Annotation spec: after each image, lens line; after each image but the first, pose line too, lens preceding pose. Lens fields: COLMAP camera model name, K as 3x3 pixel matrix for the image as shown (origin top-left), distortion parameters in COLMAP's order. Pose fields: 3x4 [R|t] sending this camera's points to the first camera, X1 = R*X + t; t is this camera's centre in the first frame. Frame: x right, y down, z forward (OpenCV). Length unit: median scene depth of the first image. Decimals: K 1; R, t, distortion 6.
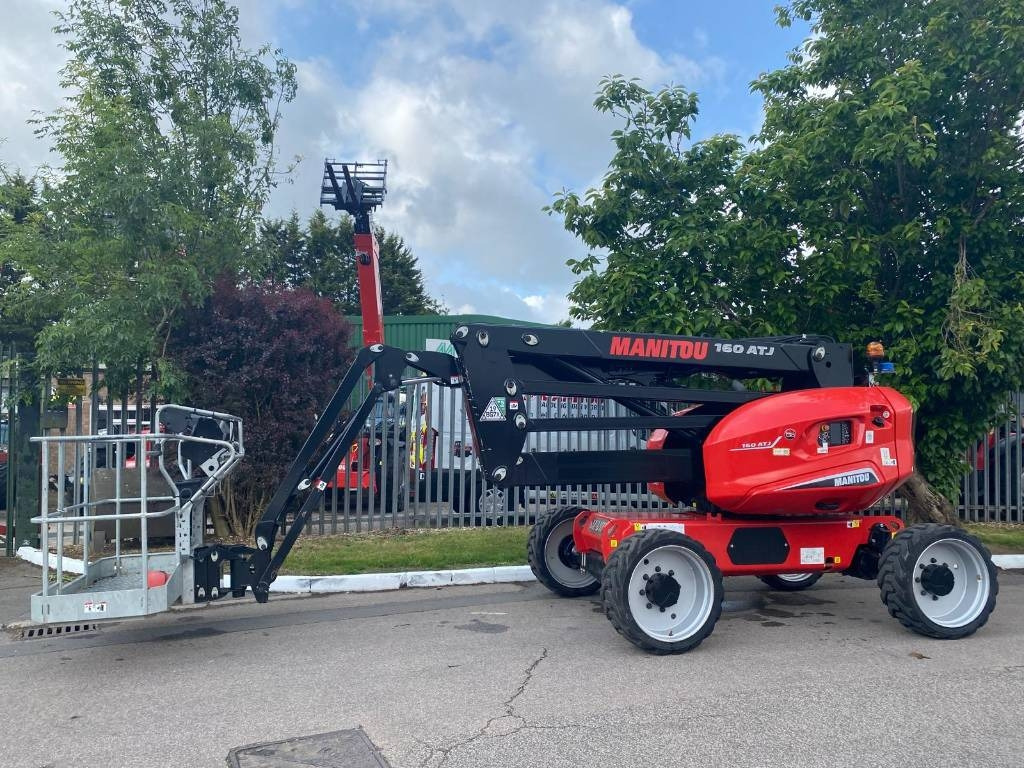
lens RADIAL K [[770.5, 0, 512.0], [0, 770.5, 384.0], [0, 0, 1]] dist [0.014815, -0.004152]
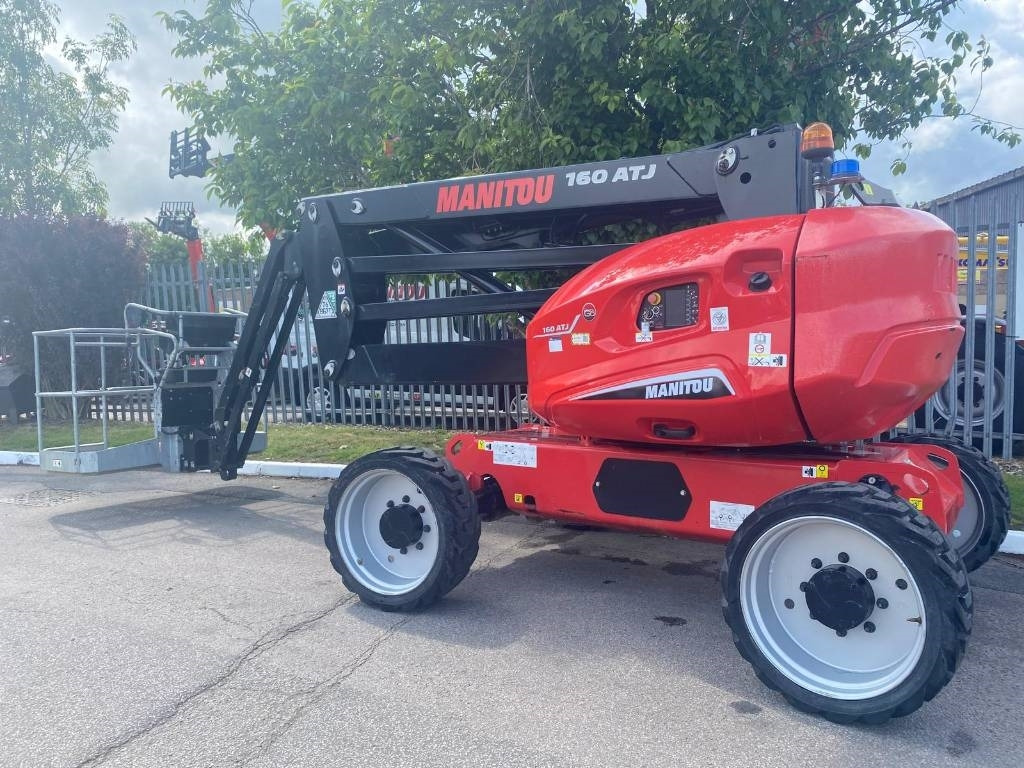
lens RADIAL K [[786.1, 0, 512.0], [0, 786.1, 384.0], [0, 0, 1]] dist [0.003585, -0.005336]
pose [[0.699105, 0.030589, -0.714364, 0.723280], [0.059794, 0.993084, 0.101041, 0.053497], [0.712514, -0.113353, 0.692441, 0.498524]]
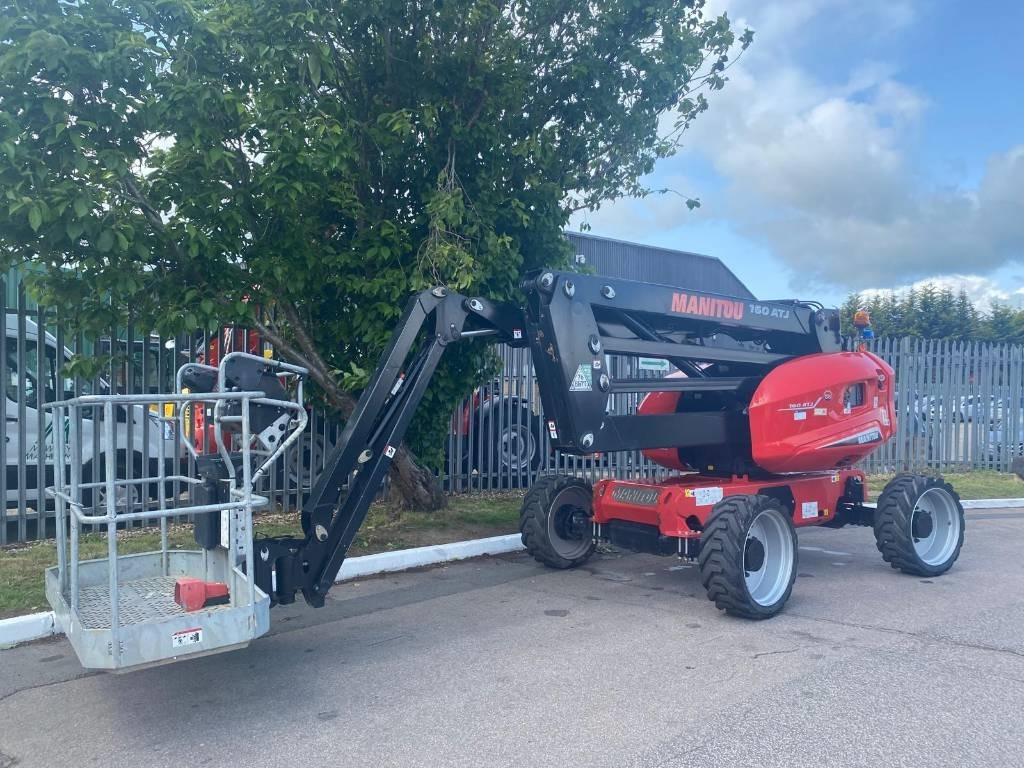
lens RADIAL K [[786.1, 0, 512.0], [0, 786.1, 384.0], [0, 0, 1]] dist [0.003585, -0.005336]
pose [[0.917083, 0.007818, 0.398619, -0.437421], [-0.023418, 0.999138, 0.034282, 0.021332], [-0.398008, -0.040774, 0.916476, 0.183516]]
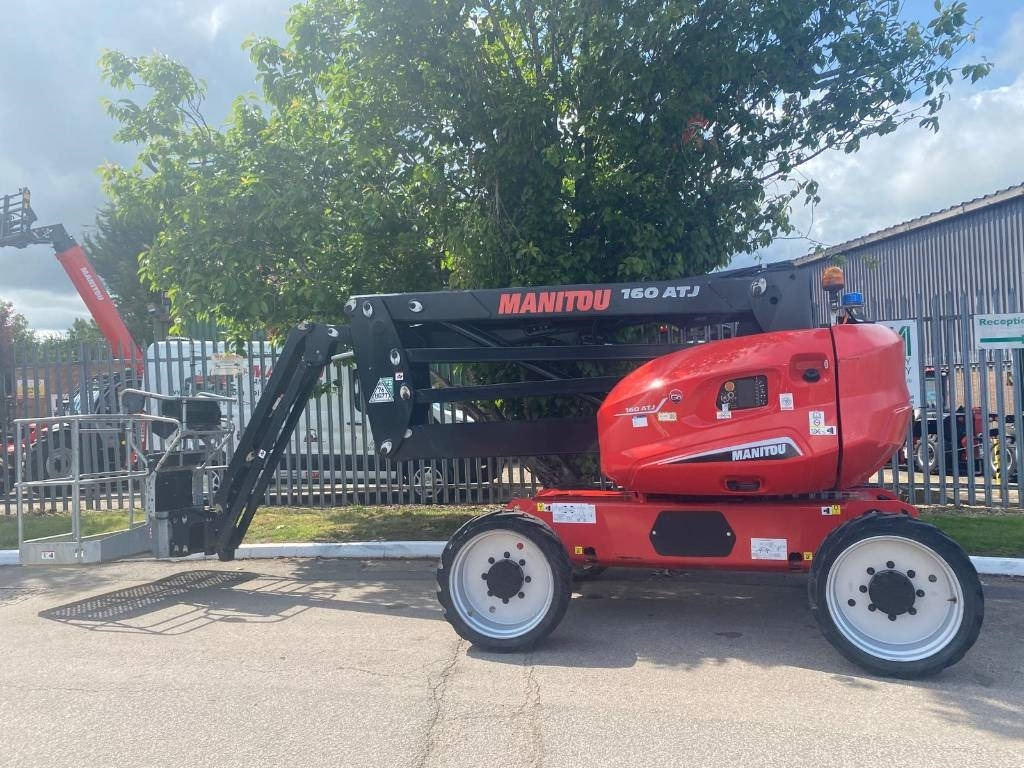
lens RADIAL K [[787.2, 0, 515.4], [0, 787.2, 372.6], [0, 0, 1]] dist [0.008104, -0.003810]
pose [[0.876834, -0.048681, -0.478322, 0.576270], [0.060809, 0.998100, 0.009891, 0.021567], [0.476932, -0.037759, 0.878129, 0.194110]]
